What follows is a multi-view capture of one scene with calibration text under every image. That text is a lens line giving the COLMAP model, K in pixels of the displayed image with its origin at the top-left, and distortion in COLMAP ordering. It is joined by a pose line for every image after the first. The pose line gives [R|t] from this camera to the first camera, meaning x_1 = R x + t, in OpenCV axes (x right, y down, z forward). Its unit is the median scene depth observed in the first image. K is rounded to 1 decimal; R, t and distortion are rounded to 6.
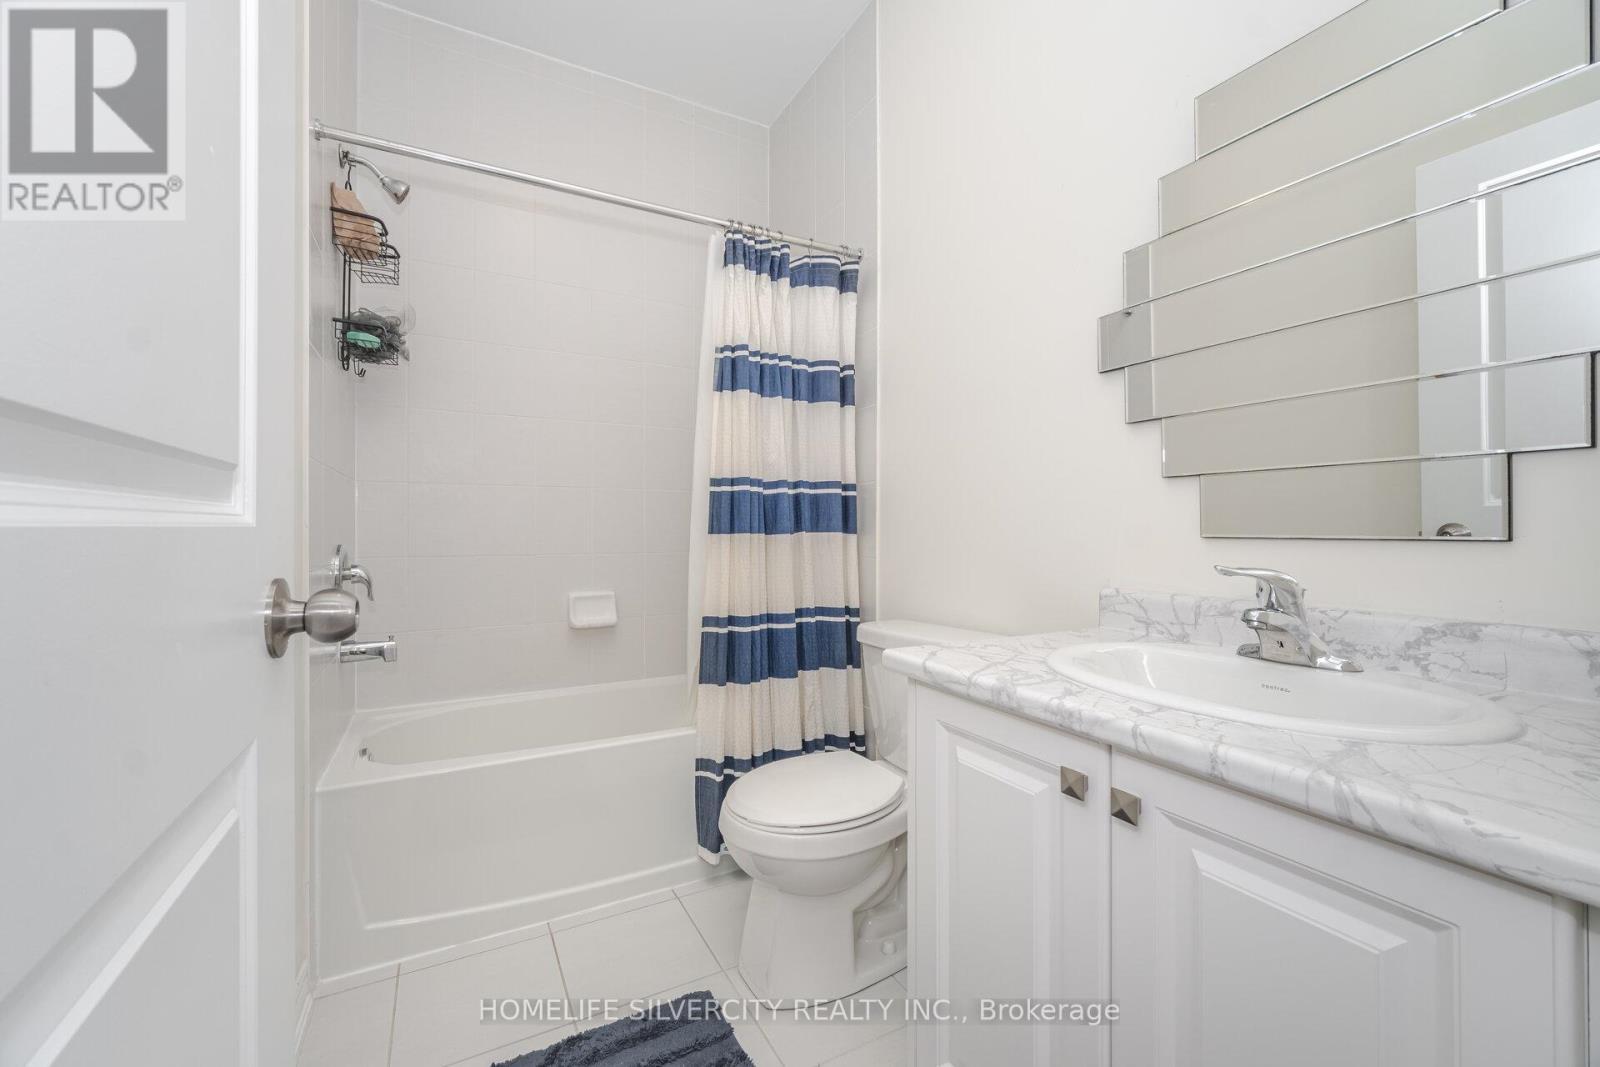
lens RADIAL K [[653.3, 0, 798.3], [0, 653.3, 532.7], [0, 0, 1]] dist [0.001923, -0.000748]
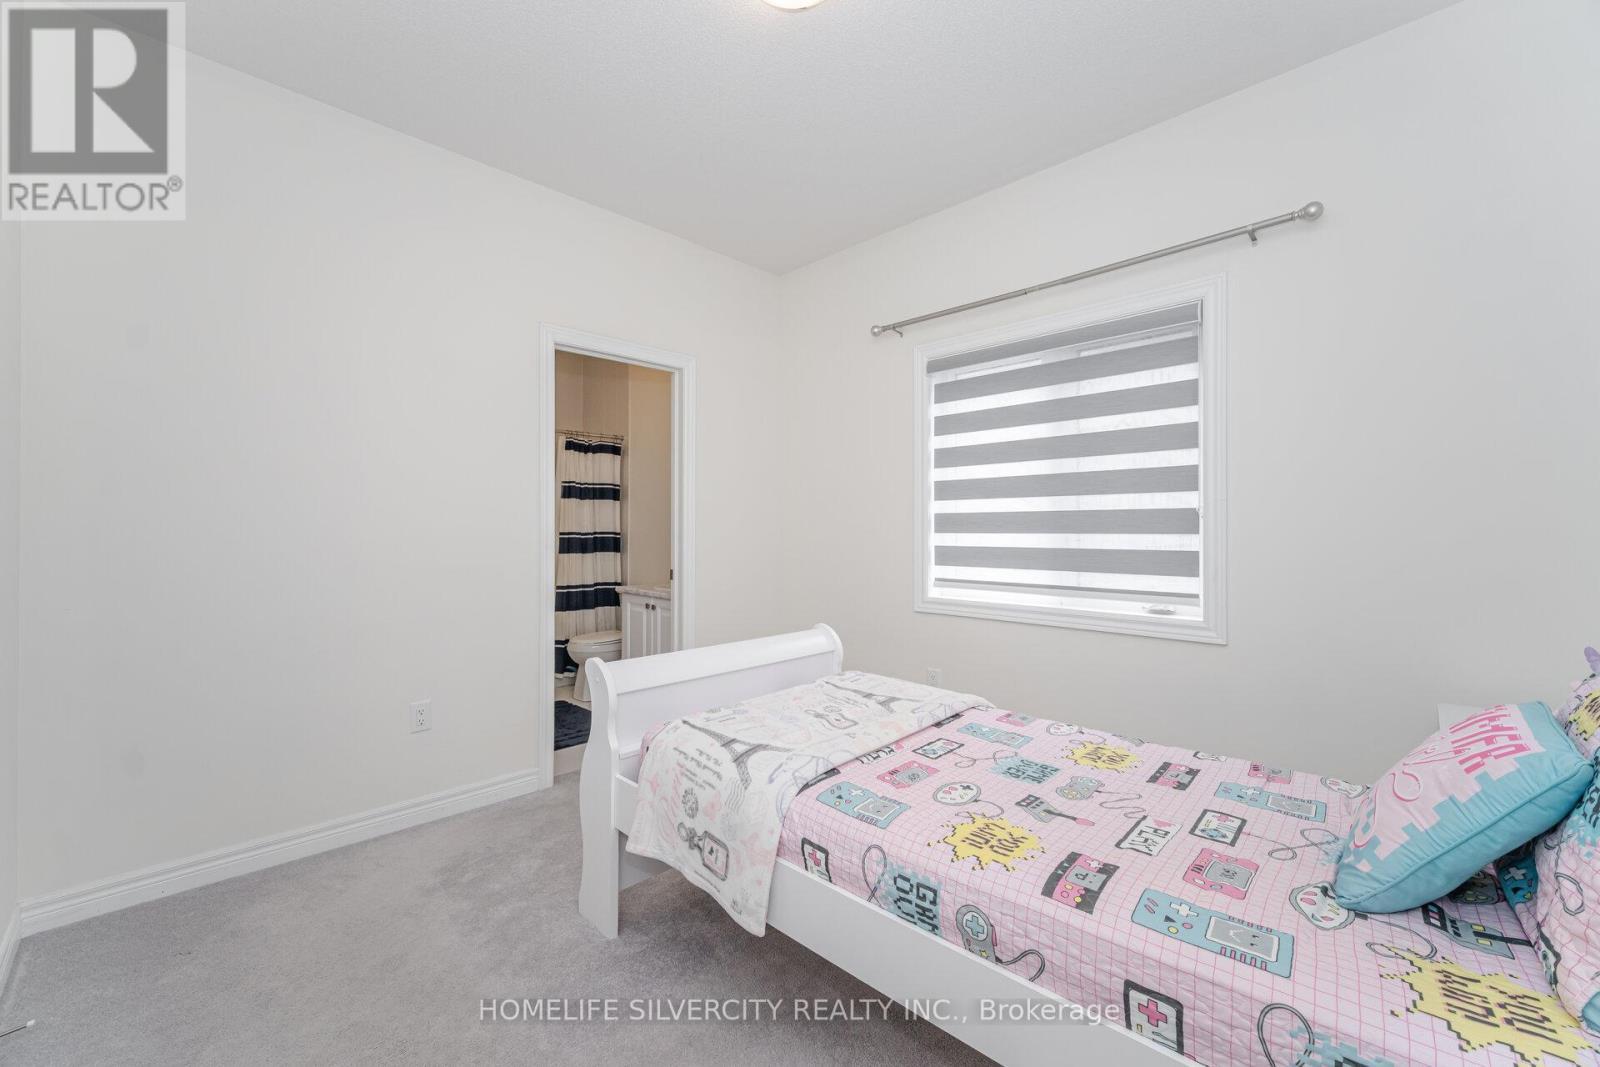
lens RADIAL K [[653.3, 0, 801.0], [0, 653.3, 534.6], [0, 0, 1]] dist [0.001923, -0.000748]
pose [[0.954783, 0.003899, 0.297279, 0.007809], [-0.005513, 0.999974, 0.004591, -0.085621], [-0.297253, -0.006022, 0.954780, -1.649929]]
